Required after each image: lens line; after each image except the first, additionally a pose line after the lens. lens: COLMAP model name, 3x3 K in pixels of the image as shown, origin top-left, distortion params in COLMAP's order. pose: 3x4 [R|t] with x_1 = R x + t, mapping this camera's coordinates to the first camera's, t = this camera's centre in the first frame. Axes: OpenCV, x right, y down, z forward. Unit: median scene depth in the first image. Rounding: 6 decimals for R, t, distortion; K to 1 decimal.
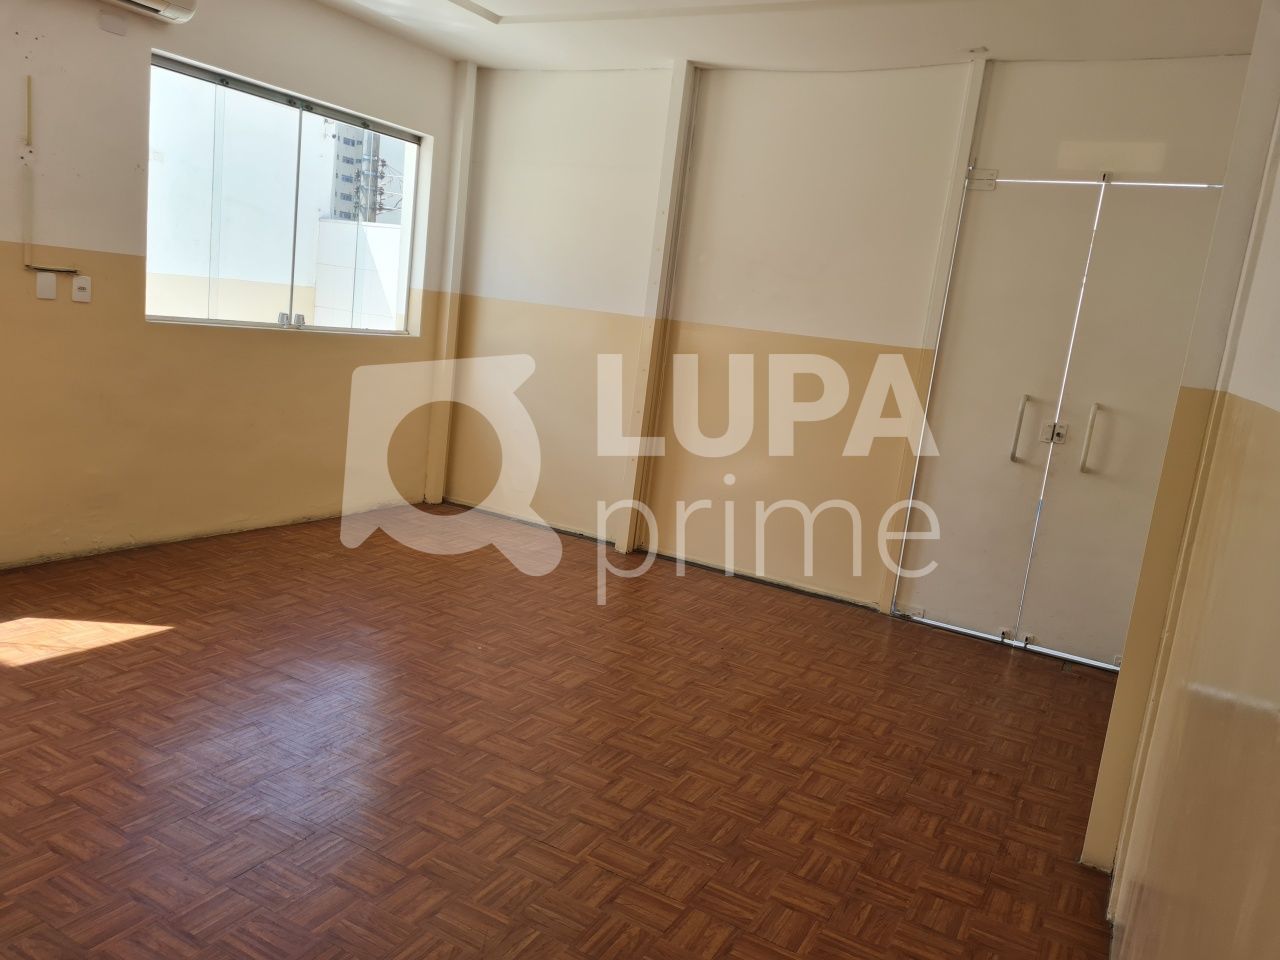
lens RADIAL K [[961.5, 0, 642.9], [0, 961.5, 477.4], [0, 0, 1]] dist [0.072252, -0.065862]
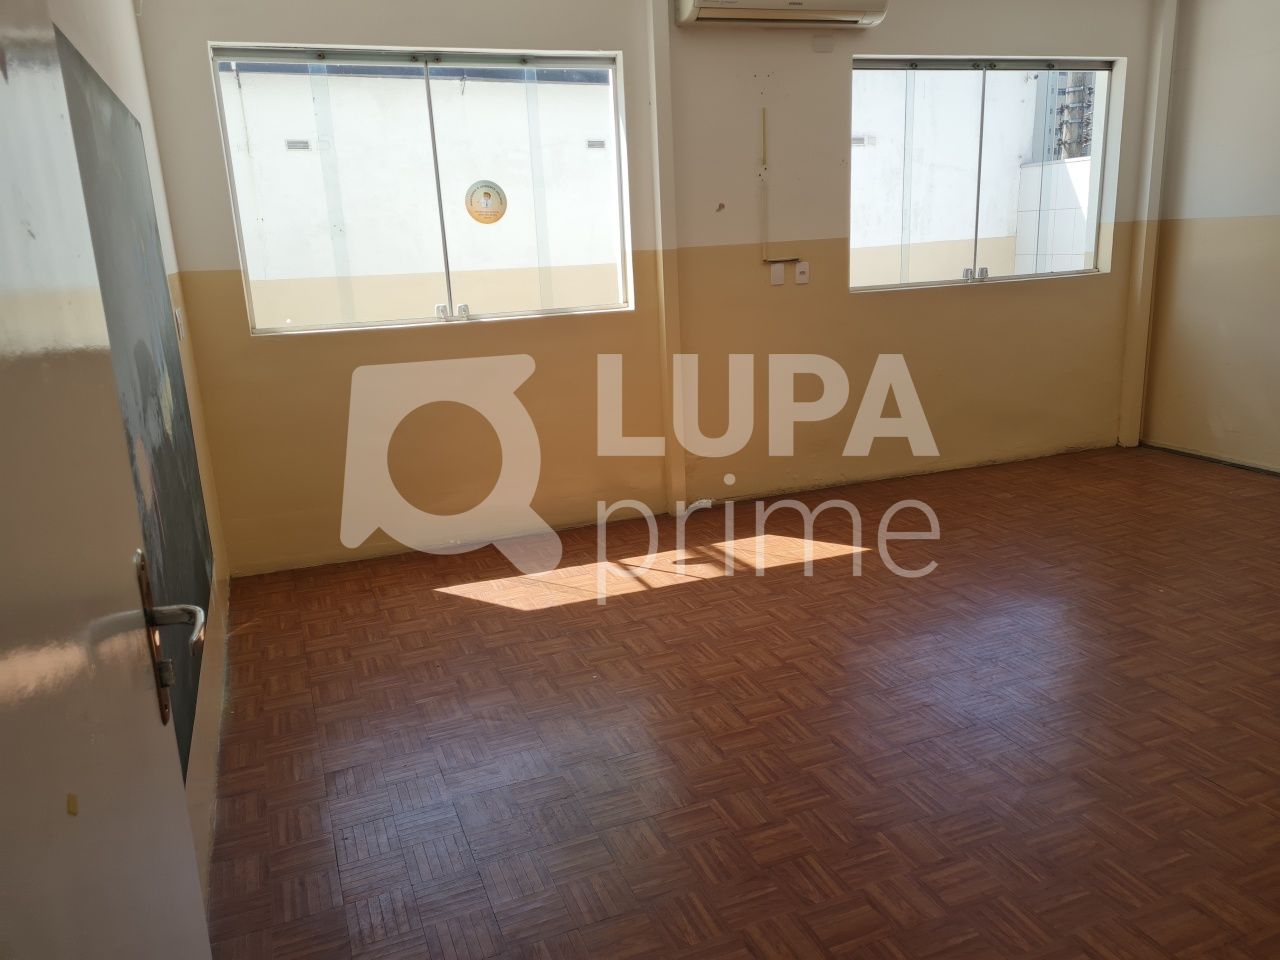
lens RADIAL K [[961.5, 0, 642.9], [0, 961.5, 477.4], [0, 0, 1]] dist [0.072252, -0.065862]
pose [[0.761403, 0.006777, -0.648243, 0.082209], [0.024280, 0.998946, 0.038962, 0.015766], [0.647824, -0.045405, 0.760436, -0.085721]]
